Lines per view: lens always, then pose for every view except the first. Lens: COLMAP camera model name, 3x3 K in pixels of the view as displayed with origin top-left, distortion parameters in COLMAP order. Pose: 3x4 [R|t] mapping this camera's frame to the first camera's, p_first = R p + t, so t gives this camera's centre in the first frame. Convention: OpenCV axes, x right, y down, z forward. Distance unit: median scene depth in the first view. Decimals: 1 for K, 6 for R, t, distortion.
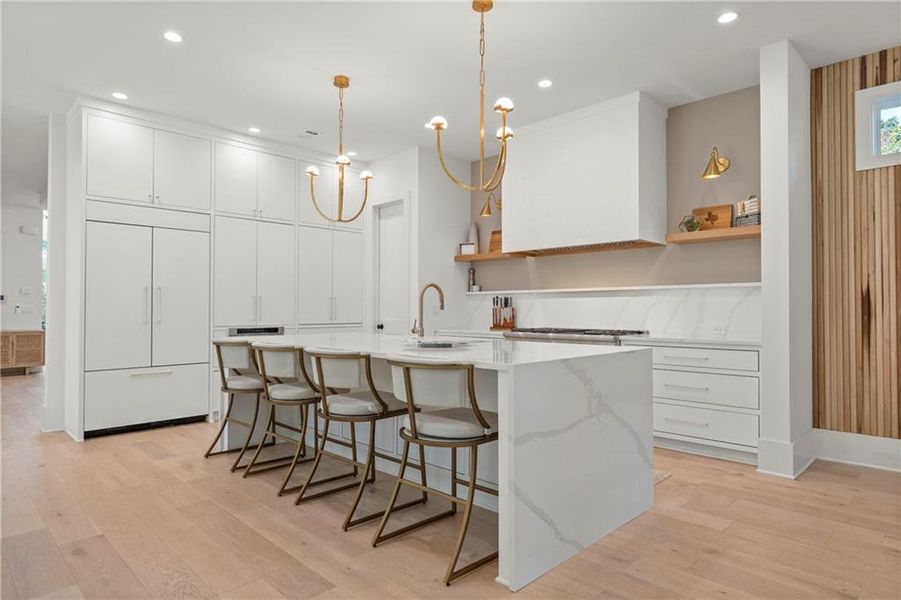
lens RADIAL K [[514.4, 0, 450.0], [0, 514.4, 305.5], [0, 0, 1]] dist [-0.002993, -0.000493]
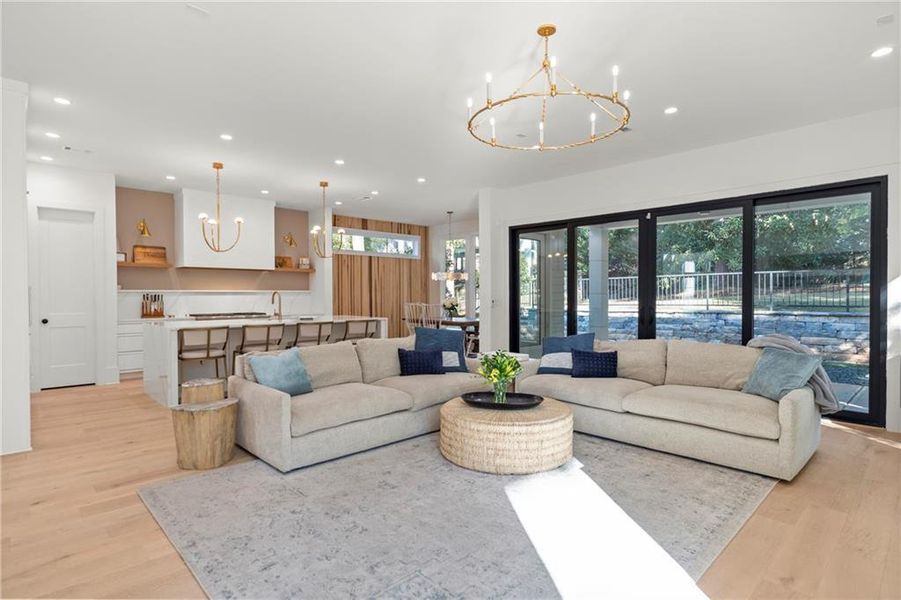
lens RADIAL K [[464.1, 0, 451.0], [0, 464.1, 301.9], [0, 0, 1]] dist [0.000832, -0.000933]
pose [[0.036295, -0.011047, 0.999280, -1.262491], [-0.001689, 0.999937, 0.011116, -0.013070], [-0.999340, -0.002091, 0.036274, 0.153600]]
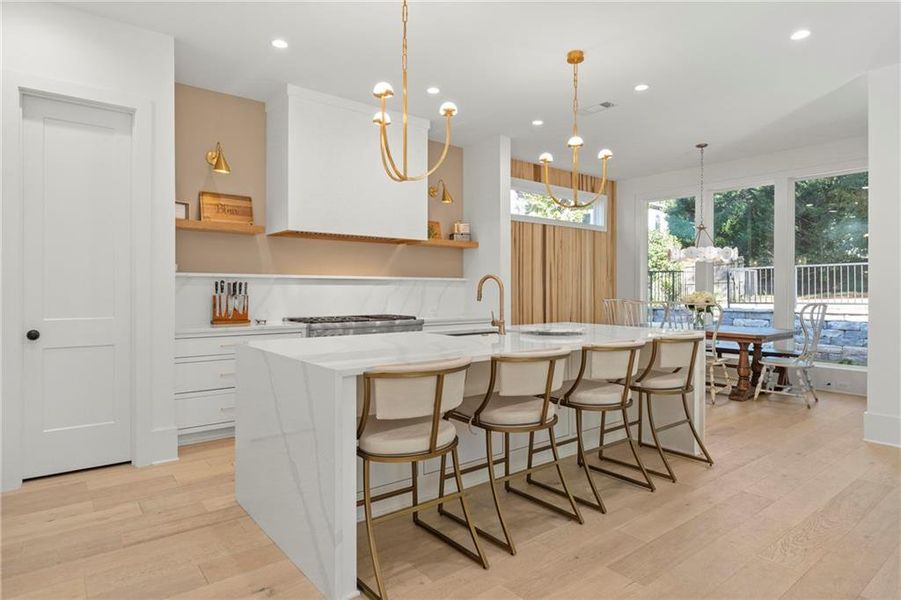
lens RADIAL K [[514.4, 0, 455.2], [0, 514.4, 293.4], [0, 0, 1]] dist [-0.002993, -0.000493]
pose [[0.119235, -0.002448, 0.992863, -0.687210], [-0.005976, 0.999977, 0.003183, -0.004108], [-0.992848, -0.006313, 0.119218, 0.639977]]
